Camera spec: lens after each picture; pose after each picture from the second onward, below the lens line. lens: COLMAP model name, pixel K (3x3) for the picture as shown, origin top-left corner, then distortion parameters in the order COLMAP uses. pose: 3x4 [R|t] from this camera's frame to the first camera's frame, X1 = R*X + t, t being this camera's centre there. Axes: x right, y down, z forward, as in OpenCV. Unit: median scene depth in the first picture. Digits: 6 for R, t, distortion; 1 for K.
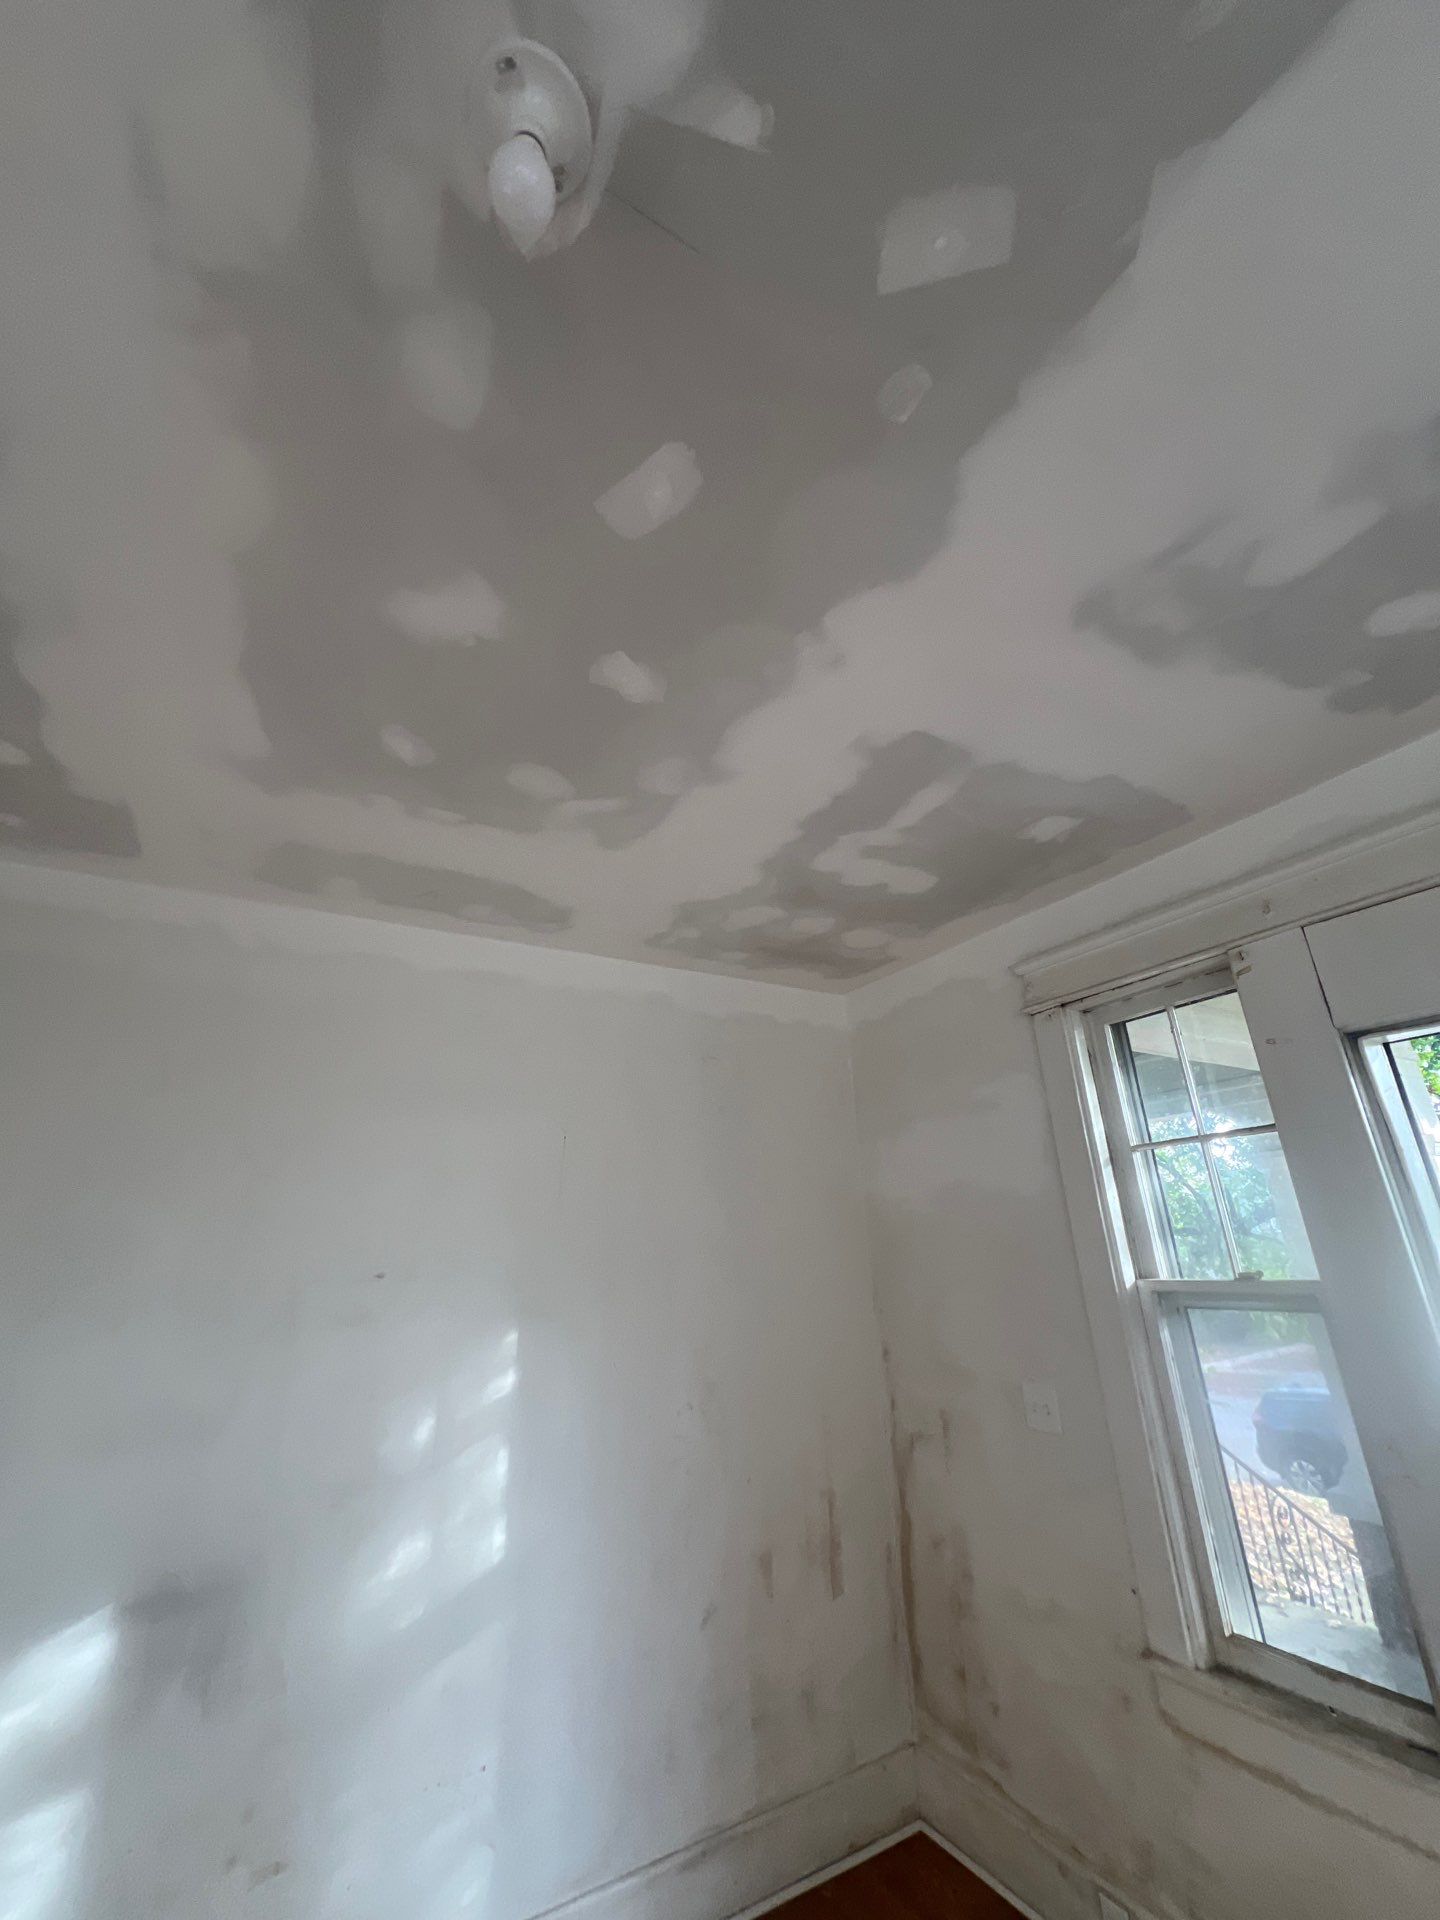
lens RADIAL K [[762.7, 0, 724.2], [0, 762.7, 959.5], [0, 0, 1]] dist [-0.001176, 0.000078]
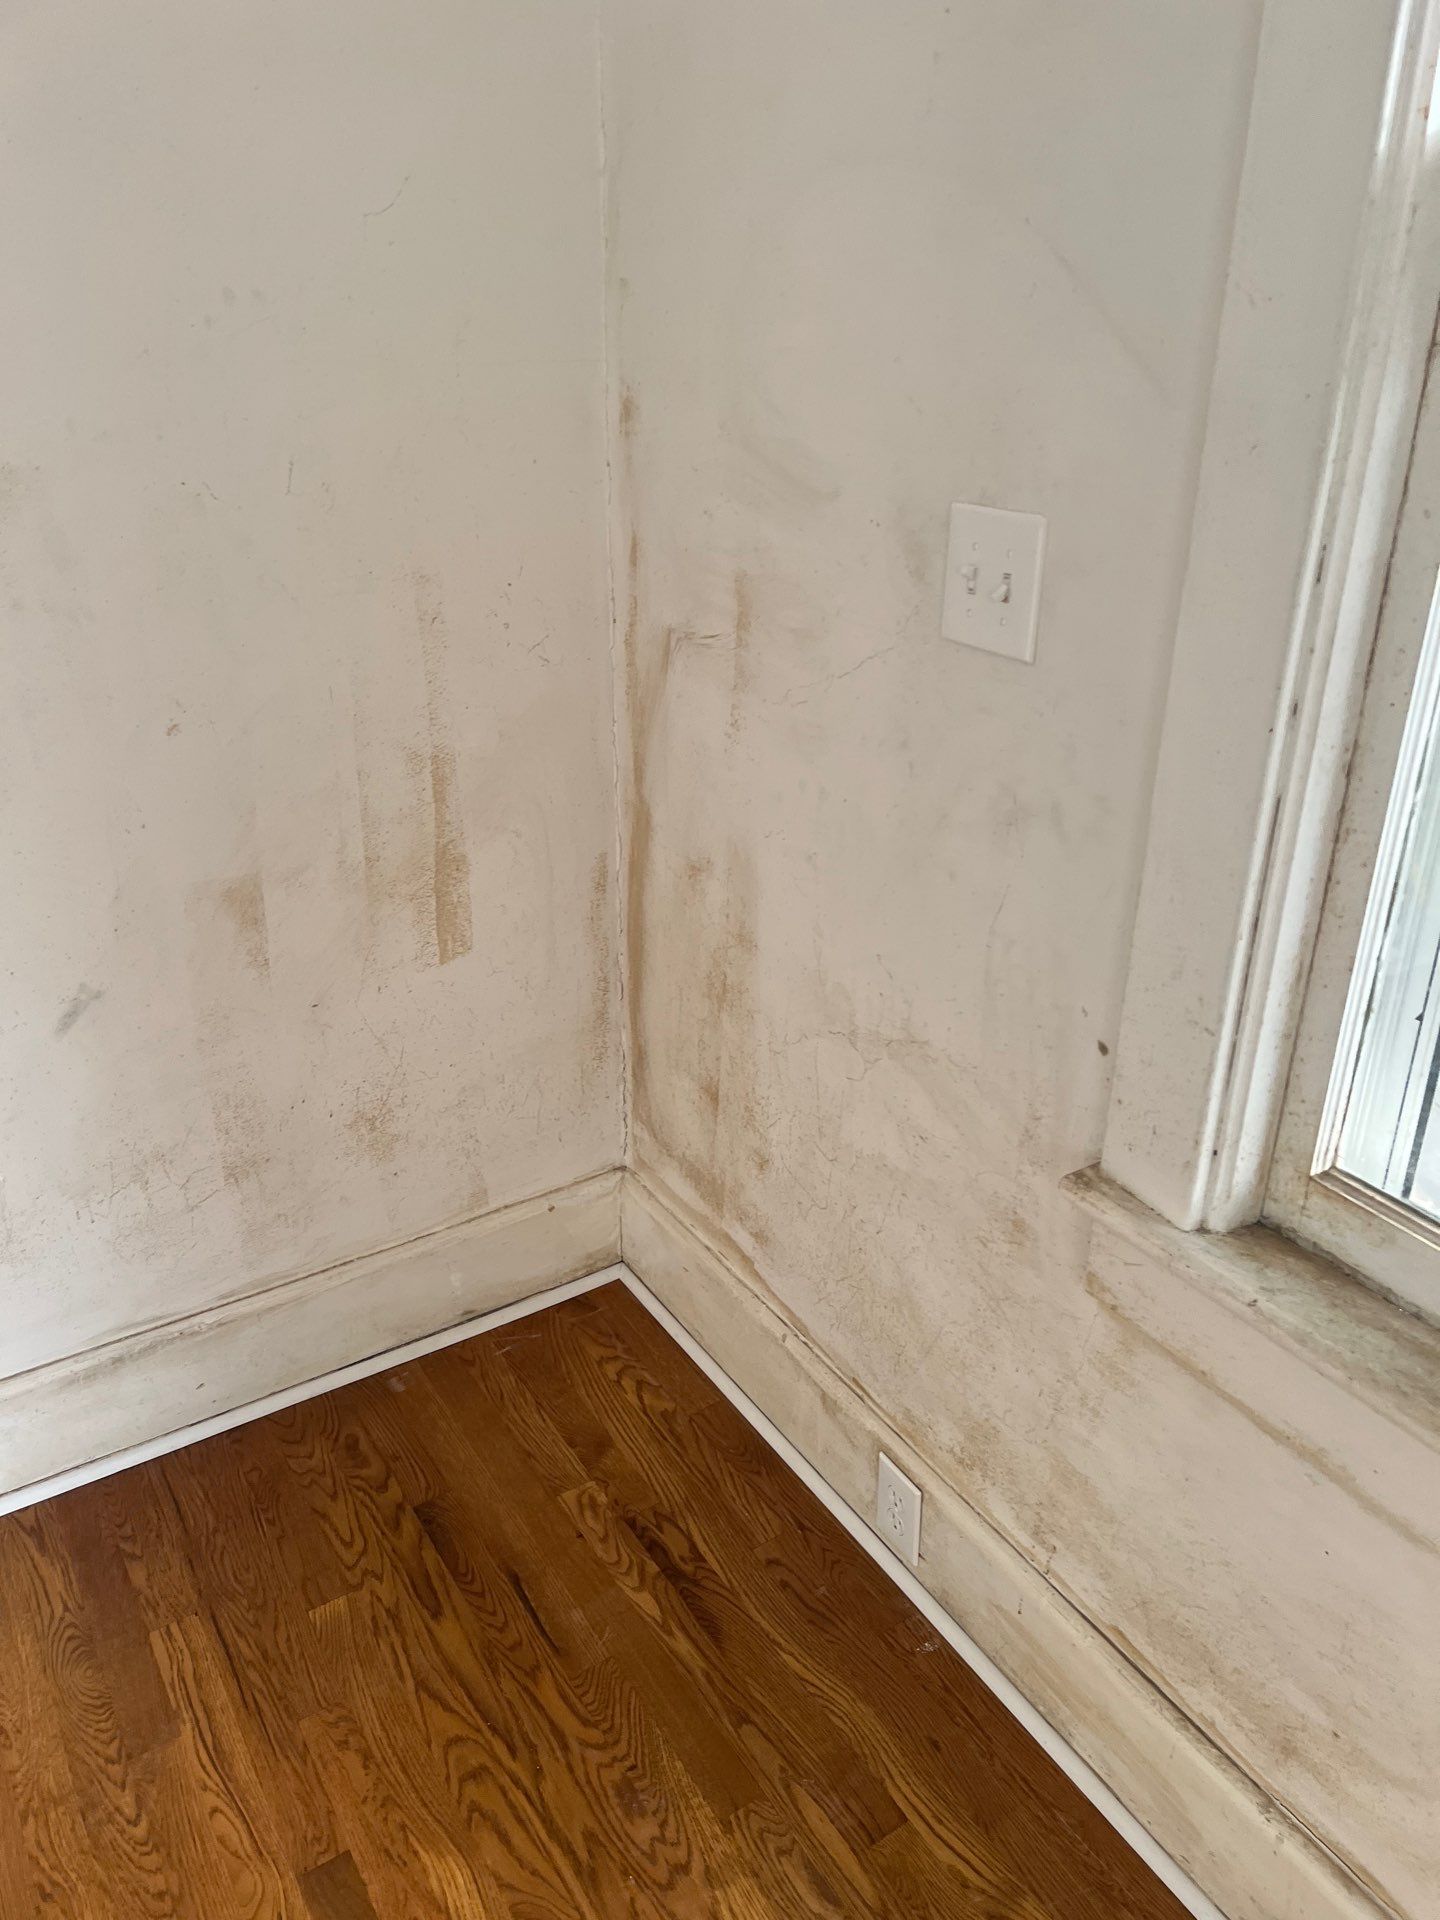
lens RADIAL K [[1432.0, 0, 705.1], [0, 1432.0, 933.2], [0, 0, 1]] dist [0.027738, -0.038298]
pose [[0.998775, 0.018411, 0.045933, 0.274758], [-0.045726, 0.698223, 0.714419, 0.276574], [-0.018918, -0.715644, 0.698209, 0.493395]]
